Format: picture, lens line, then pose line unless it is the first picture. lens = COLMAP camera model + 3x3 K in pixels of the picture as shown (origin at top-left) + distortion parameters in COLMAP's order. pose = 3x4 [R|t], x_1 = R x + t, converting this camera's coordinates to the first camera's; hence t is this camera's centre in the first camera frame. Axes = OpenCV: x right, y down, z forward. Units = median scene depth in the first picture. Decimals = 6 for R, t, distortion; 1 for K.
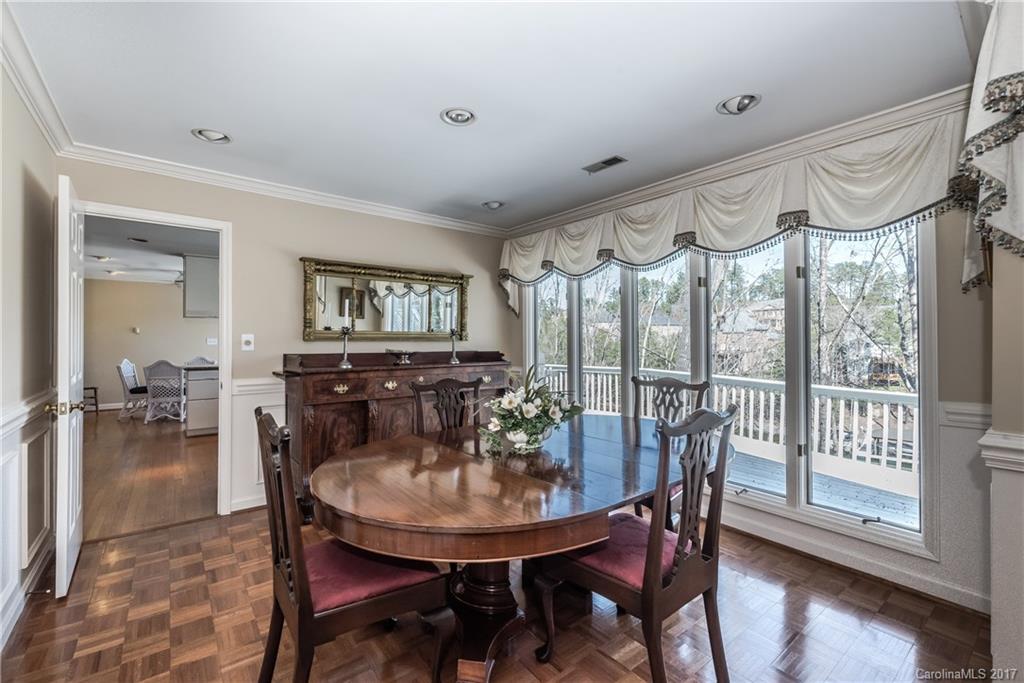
lens RADIAL K [[441.9, 0, 503.0], [0, 441.9, 340.6], [0, 0, 1]] dist [-0.001588, -0.000669]
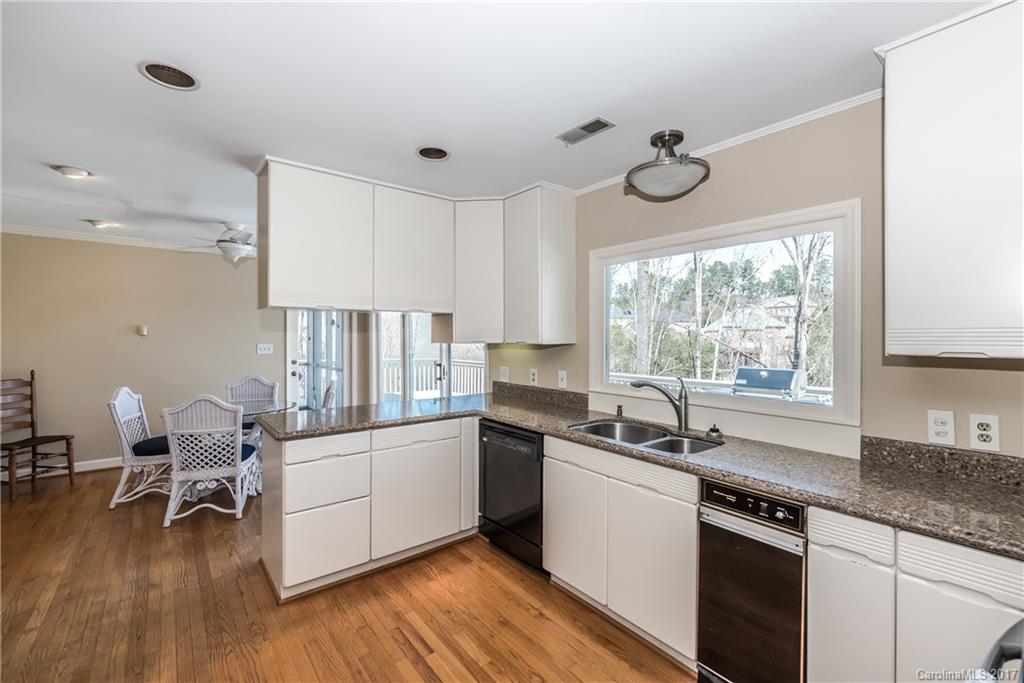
lens RADIAL K [[441.9, 0, 515.4], [0, 441.9, 338.9], [0, 0, 1]] dist [-0.001588, -0.000669]
pose [[0.999707, 0.009792, 0.022114, -0.031769], [-0.010025, 0.999895, 0.010443, -0.002138], [-0.022010, -0.010662, 0.999701, 0.036764]]
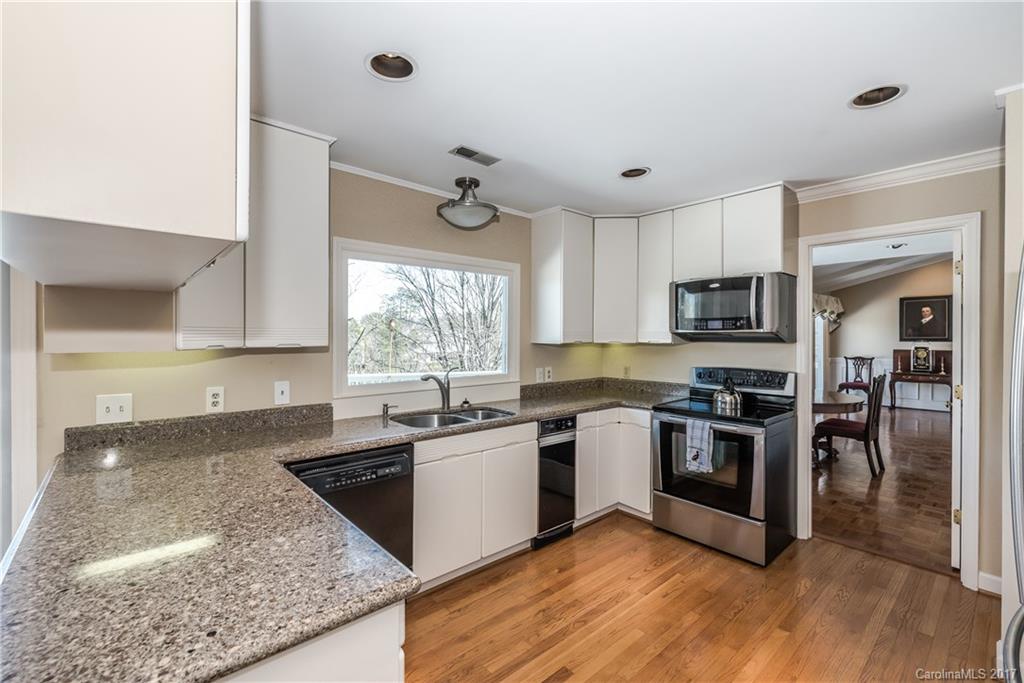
lens RADIAL K [[441.9, 0, 508.7], [0, 441.9, 338.4], [0, 0, 1]] dist [-0.001588, -0.000669]
pose [[-0.074661, -0.002420, 0.997206, -0.441454], [-0.007949, 0.999967, 0.001832, 0.000479], [-0.997177, -0.007790, -0.074678, 0.457957]]
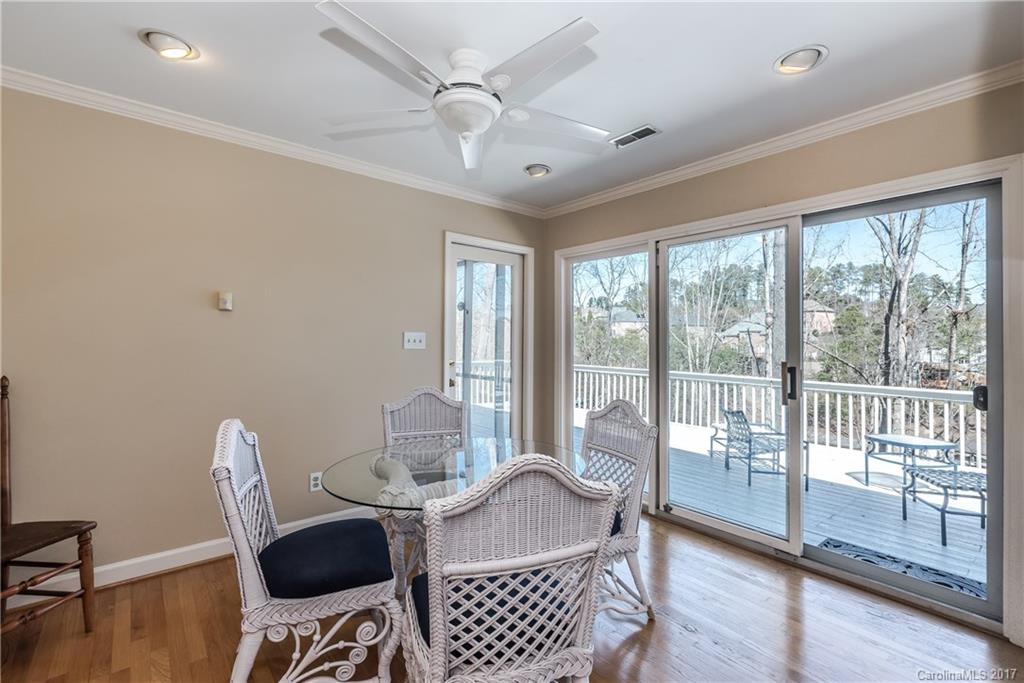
lens RADIAL K [[441.9, 0, 519.1], [0, 441.9, 340.7], [0, 0, 1]] dist [-0.001588, -0.000669]
pose [[0.998508, 0.015140, 0.052458, -0.057838], [-0.015363, 0.999875, 0.003844, -0.000078], [-0.052393, -0.004645, 0.998616, 0.061721]]
